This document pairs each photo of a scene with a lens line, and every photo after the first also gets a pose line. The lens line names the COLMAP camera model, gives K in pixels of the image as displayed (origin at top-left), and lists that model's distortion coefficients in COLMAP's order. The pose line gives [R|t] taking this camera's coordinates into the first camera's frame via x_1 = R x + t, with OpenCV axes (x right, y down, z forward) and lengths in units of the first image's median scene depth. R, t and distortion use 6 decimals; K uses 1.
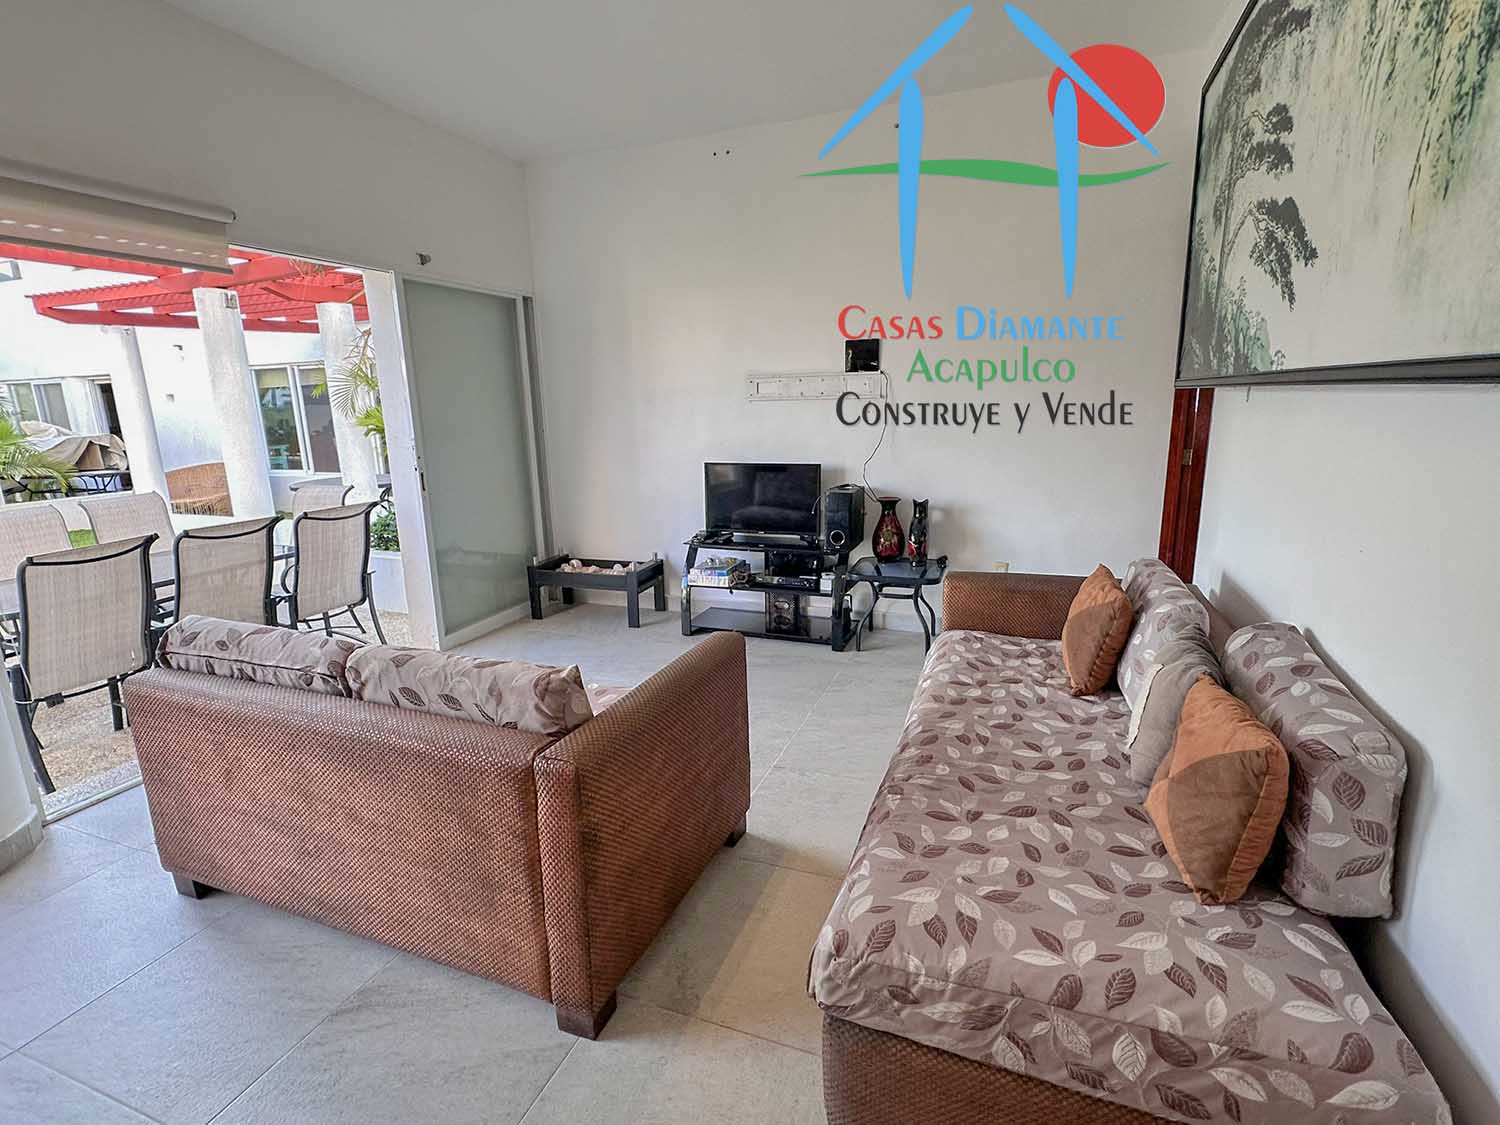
lens RADIAL K [[735.7, 0, 745.7], [0, 735.7, 566.3], [0, 0, 1]] dist [-0.002376, 0.000226]
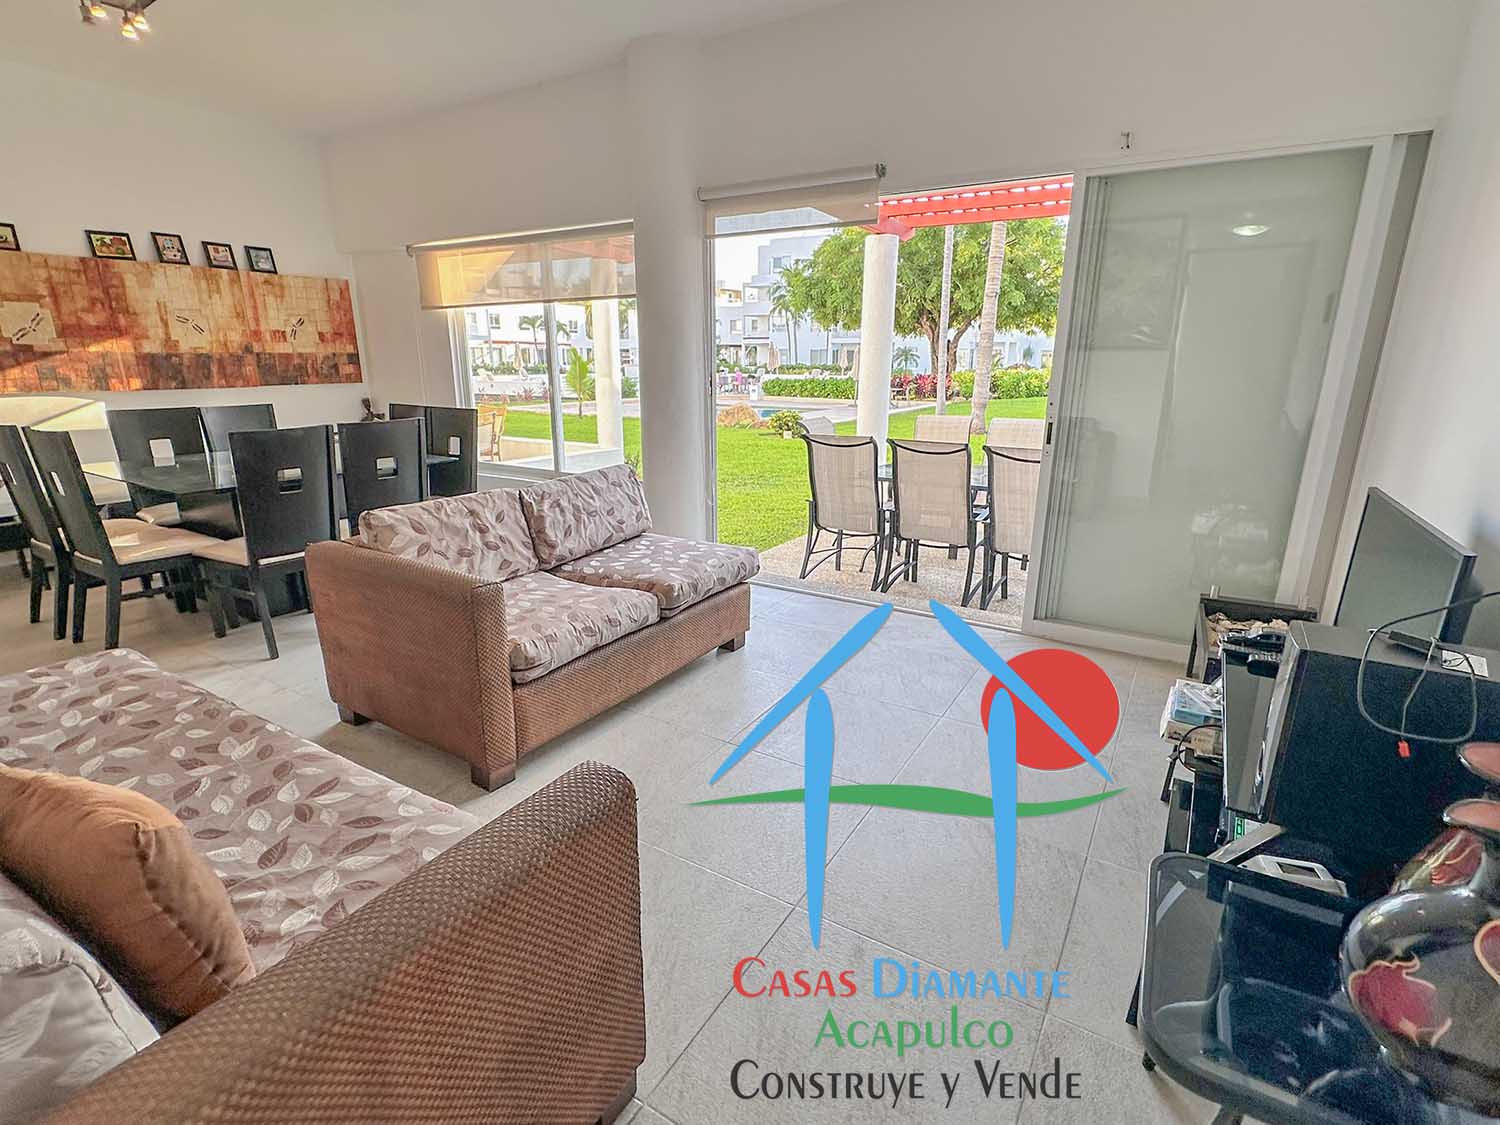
lens RADIAL K [[733.4, 0, 748.6], [0, 733.4, 568.0], [0, 0, 1]] dist [-0.000592, -0.001046]
pose [[-0.176327, 0.297825, -0.938194, 0.449168], [-0.217733, 0.917717, 0.332246, -0.178976], [0.959949, 0.262860, -0.096972, 0.800845]]
